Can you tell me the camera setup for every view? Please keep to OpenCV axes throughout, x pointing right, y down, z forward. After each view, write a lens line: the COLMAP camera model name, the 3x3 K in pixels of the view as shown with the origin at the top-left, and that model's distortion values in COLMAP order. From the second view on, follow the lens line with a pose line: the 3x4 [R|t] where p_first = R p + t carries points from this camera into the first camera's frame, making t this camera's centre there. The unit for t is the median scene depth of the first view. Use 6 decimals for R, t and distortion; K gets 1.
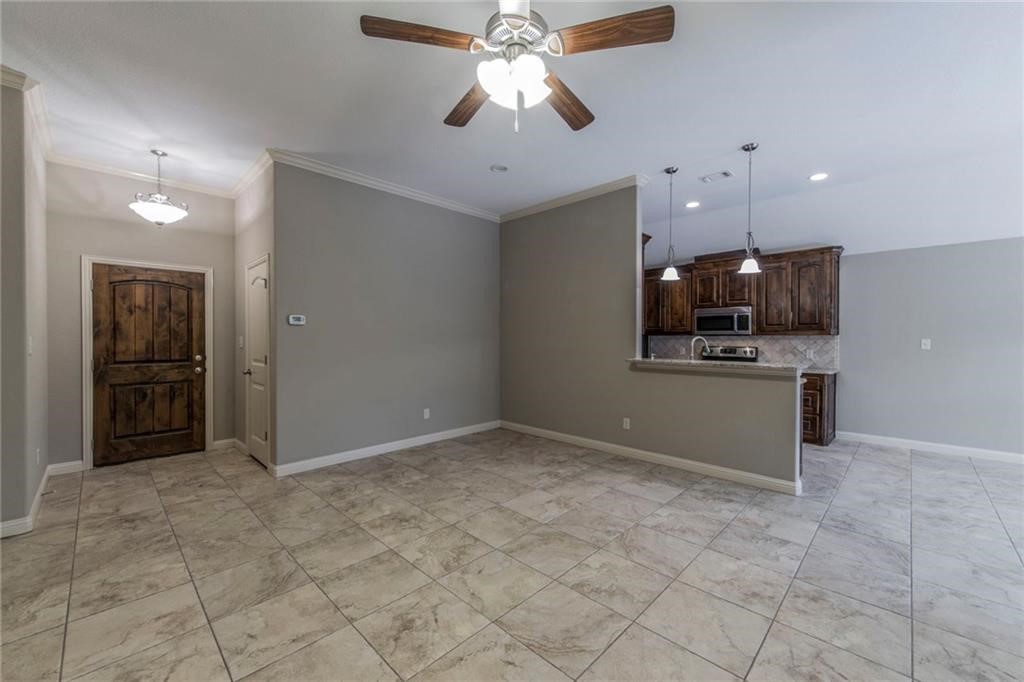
lens RADIAL K [[405.4, 0, 508.7], [0, 405.4, 342.9], [0, 0, 1]] dist [0.008499, -0.000005]
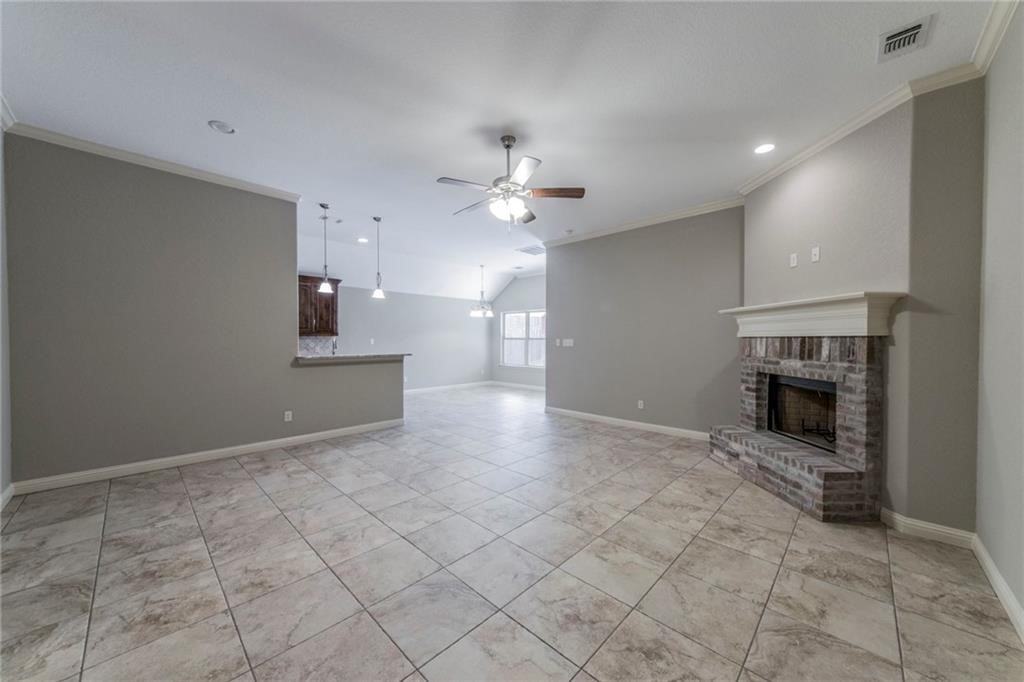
lens RADIAL K [[366.5, 0, 512.0], [0, 366.5, 339.2], [0, 0, 1]] dist [-0.005641, -0.000027]
pose [[-0.013929, -0.001844, 0.999901, -0.820114], [0.013933, 0.999901, 0.002039, -0.002037], [-0.999806, 0.013960, -0.013902, 0.477722]]
